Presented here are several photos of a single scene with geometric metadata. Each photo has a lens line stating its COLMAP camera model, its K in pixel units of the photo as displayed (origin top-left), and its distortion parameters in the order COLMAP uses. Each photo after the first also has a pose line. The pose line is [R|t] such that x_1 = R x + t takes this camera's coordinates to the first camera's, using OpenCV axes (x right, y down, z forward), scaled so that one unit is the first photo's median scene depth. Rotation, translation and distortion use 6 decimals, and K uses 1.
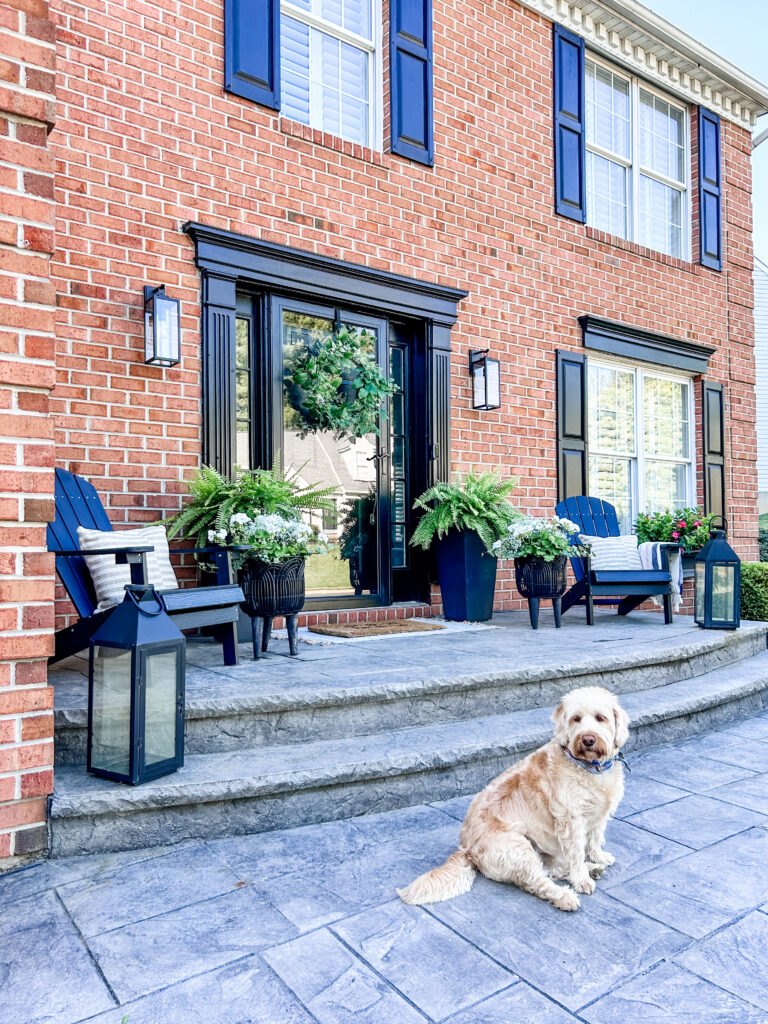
lens RADIAL K [[797.6, 0, 401.4], [0, 797.6, 532.1], [0, 0, 1]] dist [0.033588, -0.038251]
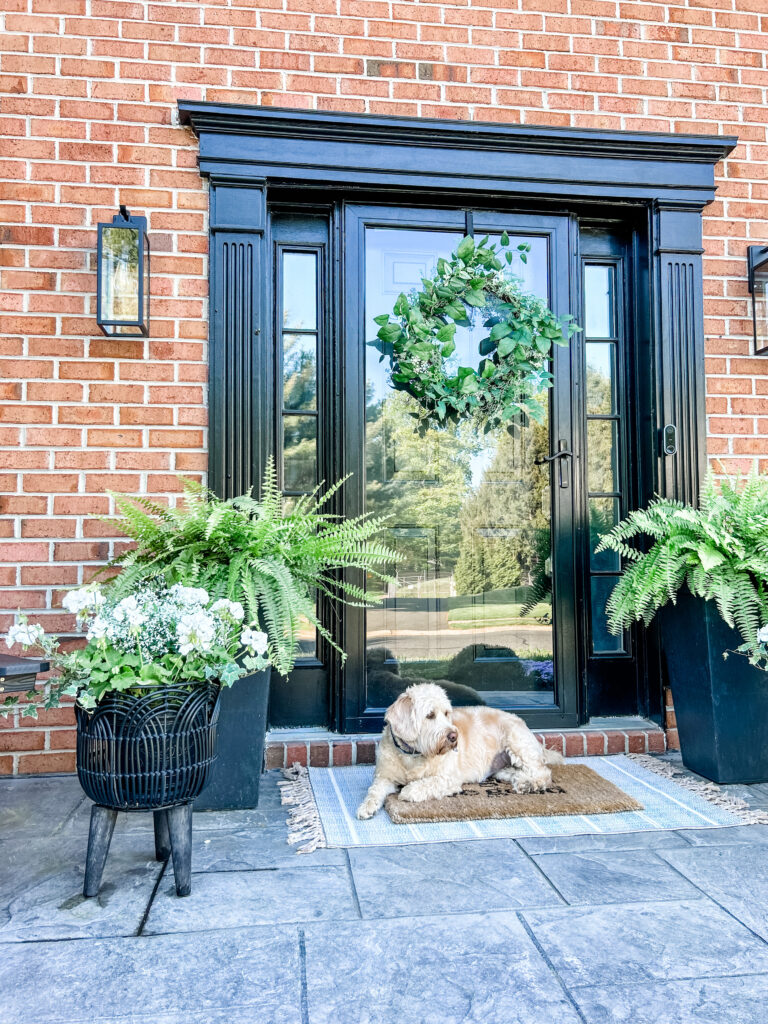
lens RADIAL K [[803.2, 0, 386.9], [0, 803.2, 519.2], [0, 0, 1]] dist [0.028058, -0.028780]
pose [[0.868860, -0.024411, -0.494456, 0.162630], [0.009644, 0.999429, -0.032395, -0.036926], [0.494964, 0.023378, 0.868599, 0.489861]]
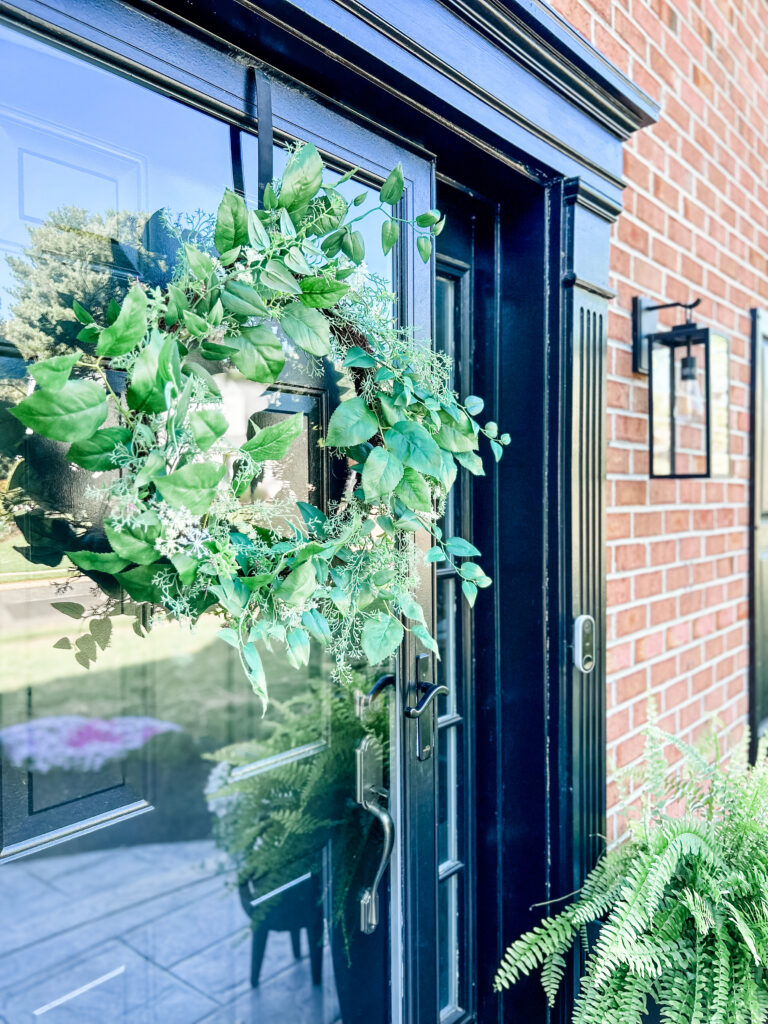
lens RADIAL K [[768.3, 0, 384.0], [0, 768.3, 512.0], [0, 0, 1]] dist [0.053691, -0.062564]
pose [[0.979659, -0.000072, 0.200669, -0.093707], [-0.008687, 0.999047, 0.042768, -0.179958], [-0.200481, -0.043641, 0.978725, 0.830753]]
